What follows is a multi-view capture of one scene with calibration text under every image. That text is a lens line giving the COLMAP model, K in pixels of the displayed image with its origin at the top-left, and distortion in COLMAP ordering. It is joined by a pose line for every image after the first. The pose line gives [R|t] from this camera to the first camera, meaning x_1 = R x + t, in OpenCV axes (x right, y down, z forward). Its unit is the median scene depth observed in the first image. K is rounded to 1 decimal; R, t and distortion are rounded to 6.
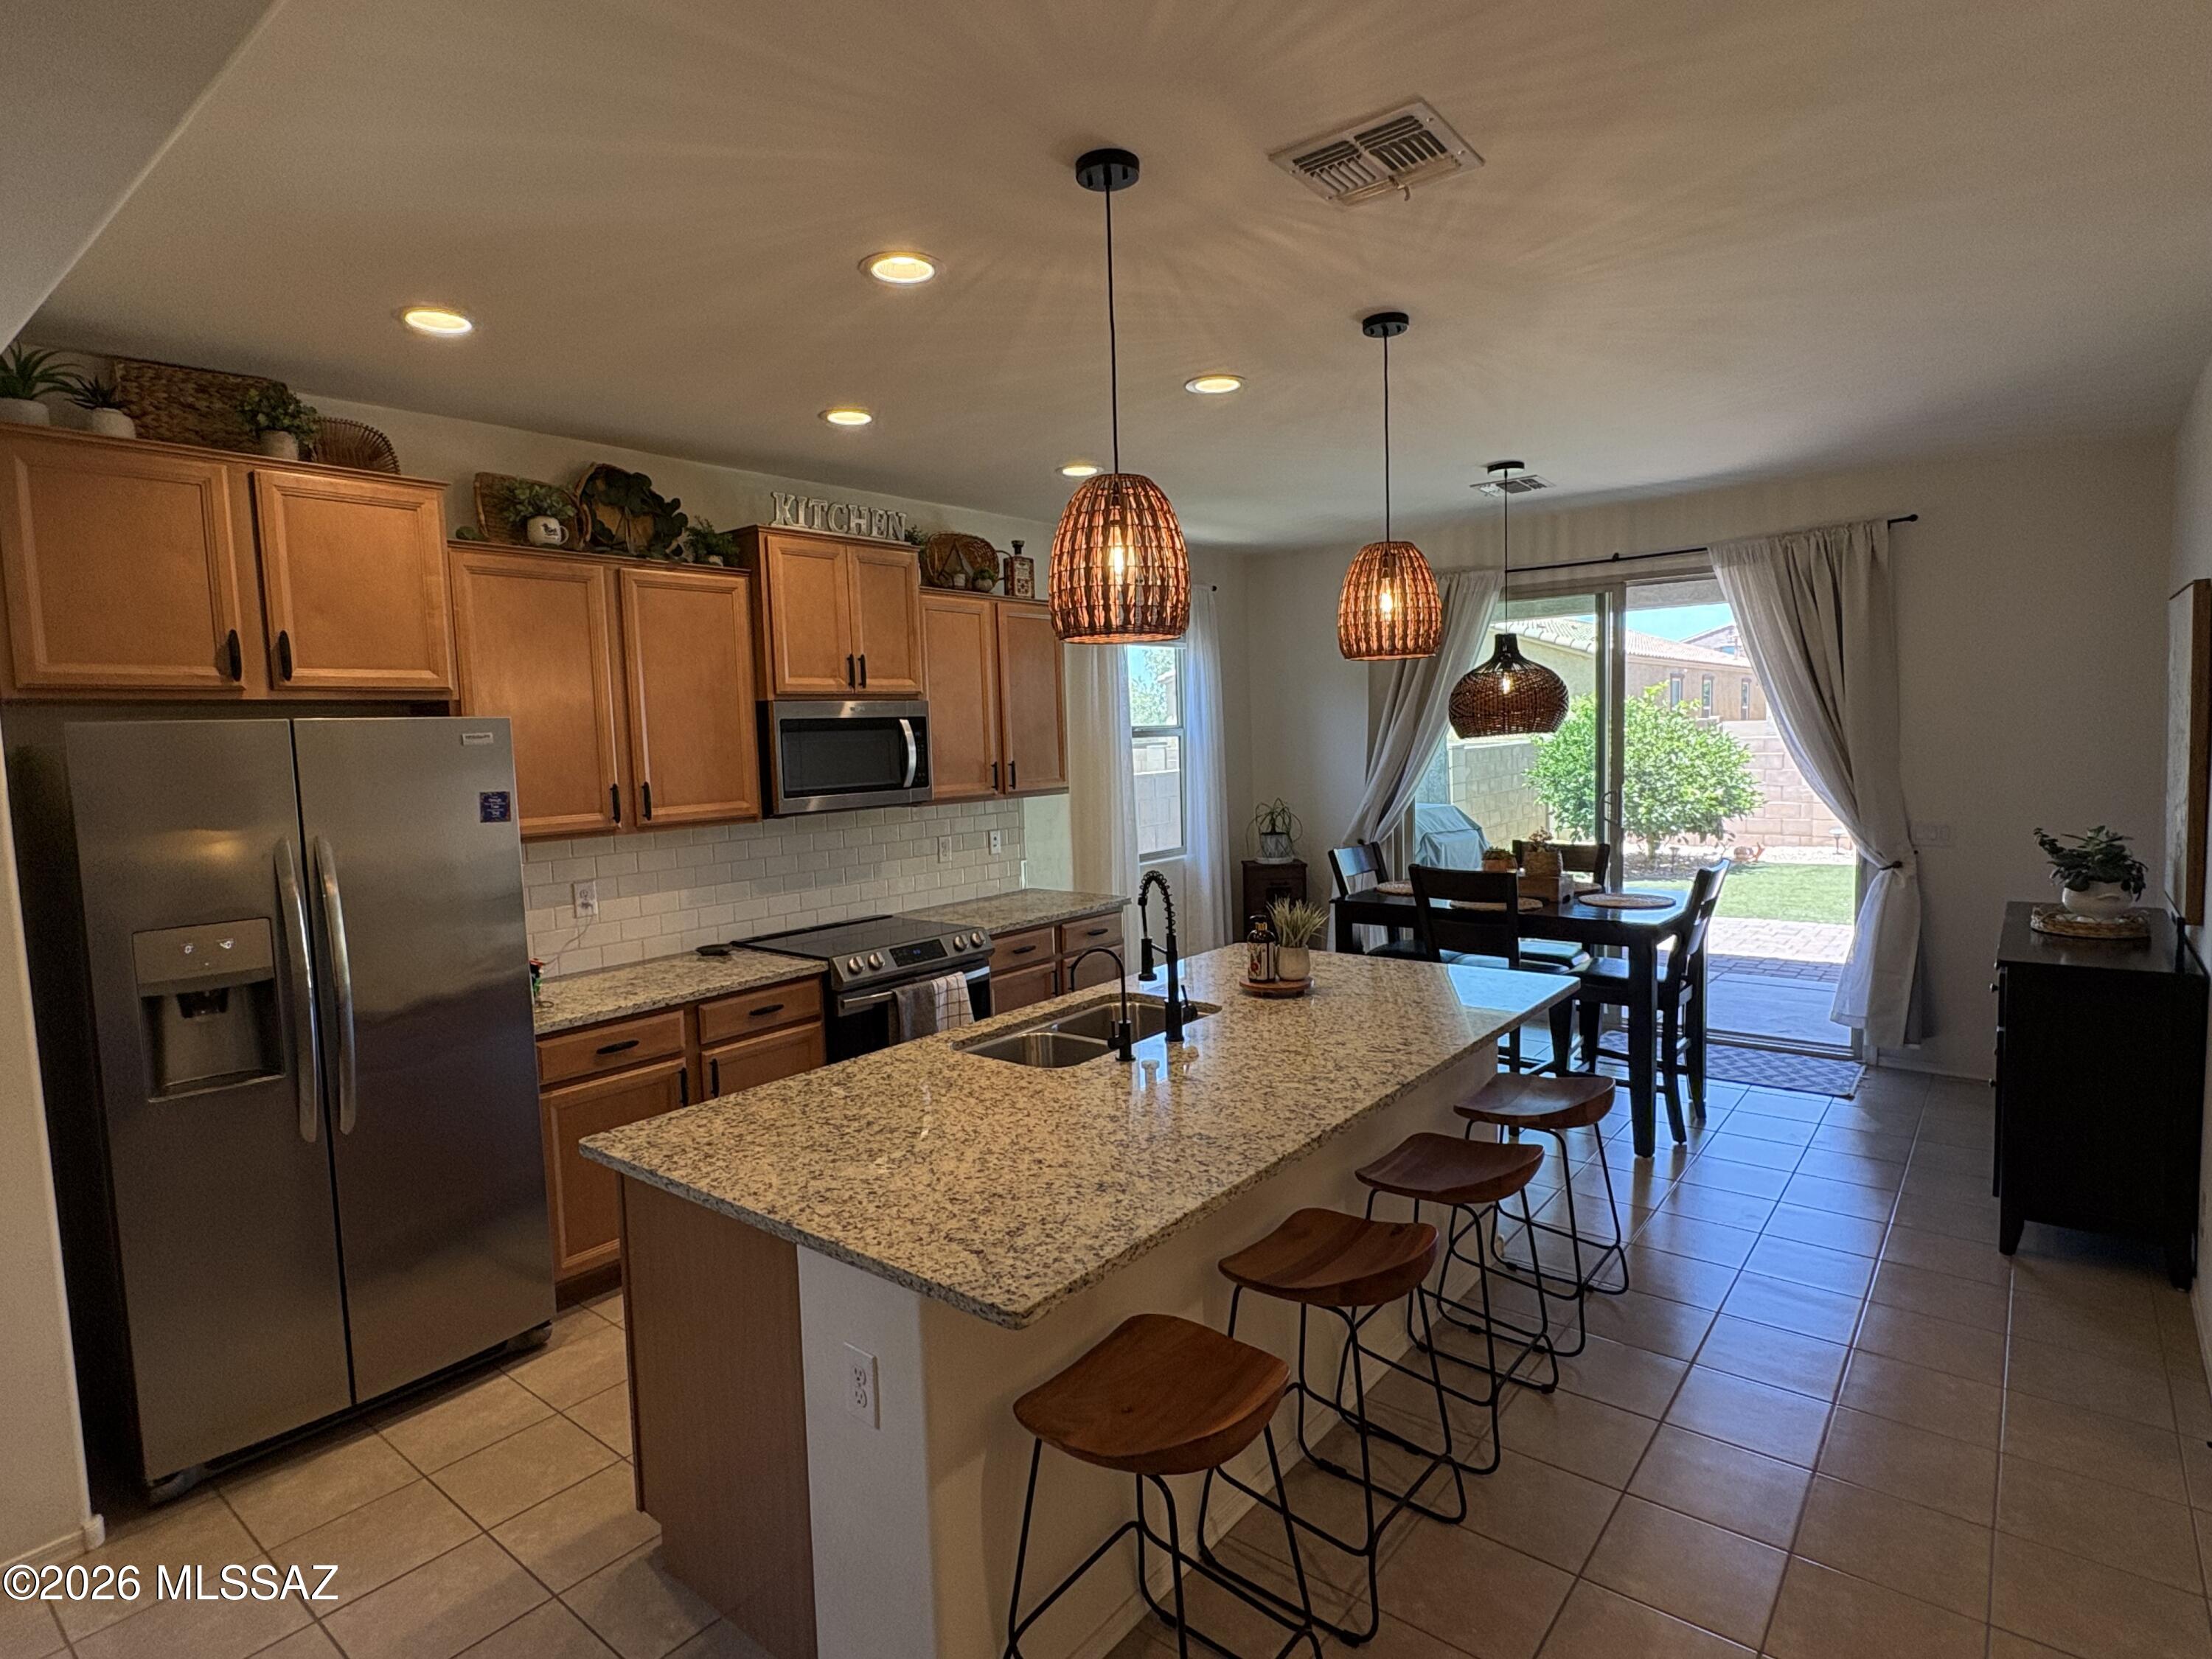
lens RADIAL K [[1152.4, 0, 1110.9], [0, 1152.4, 819.8], [0, 0, 1]] dist [0.005745, 0.000233]
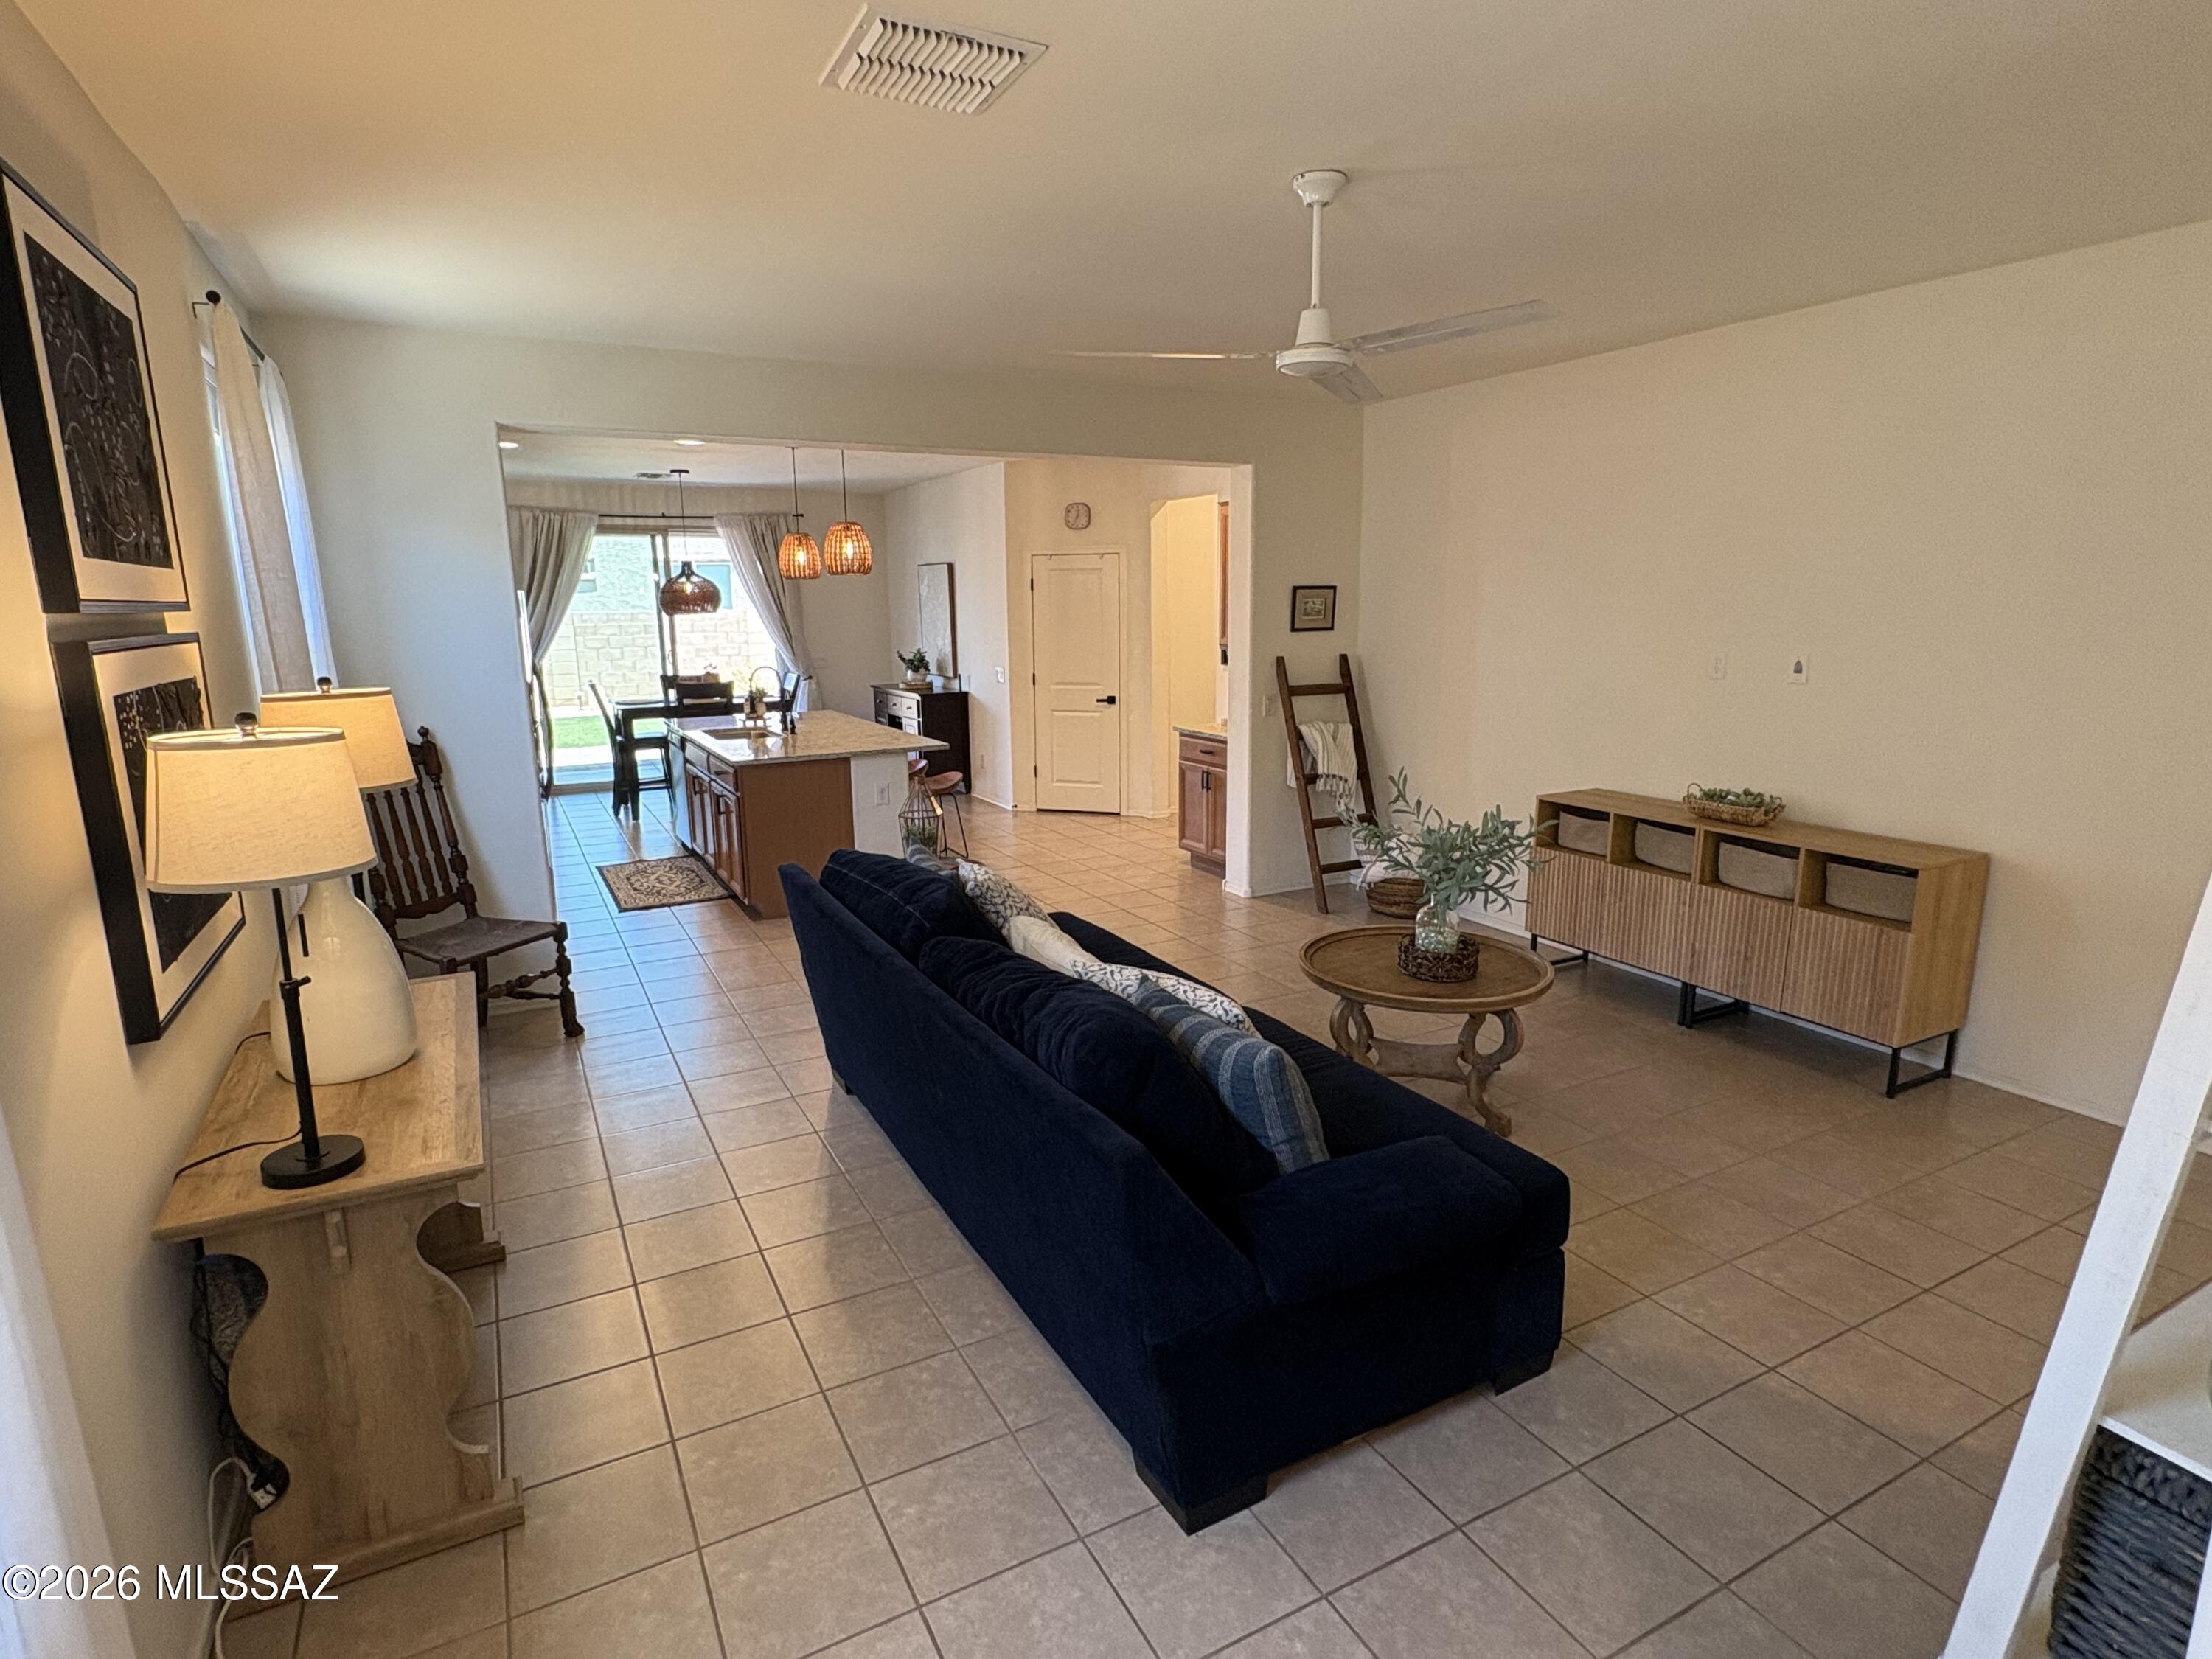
lens RADIAL K [[1152.4, 0, 1105.0], [0, 1152.4, 834.7], [0, 0, 1]] dist [0.005745, 0.000233]
pose [[0.396235, -0.160961, 0.903930, -1.057408], [0.076923, 0.986872, 0.142011, 0.060739], [-0.914921, 0.013263, 0.403414, -0.347908]]
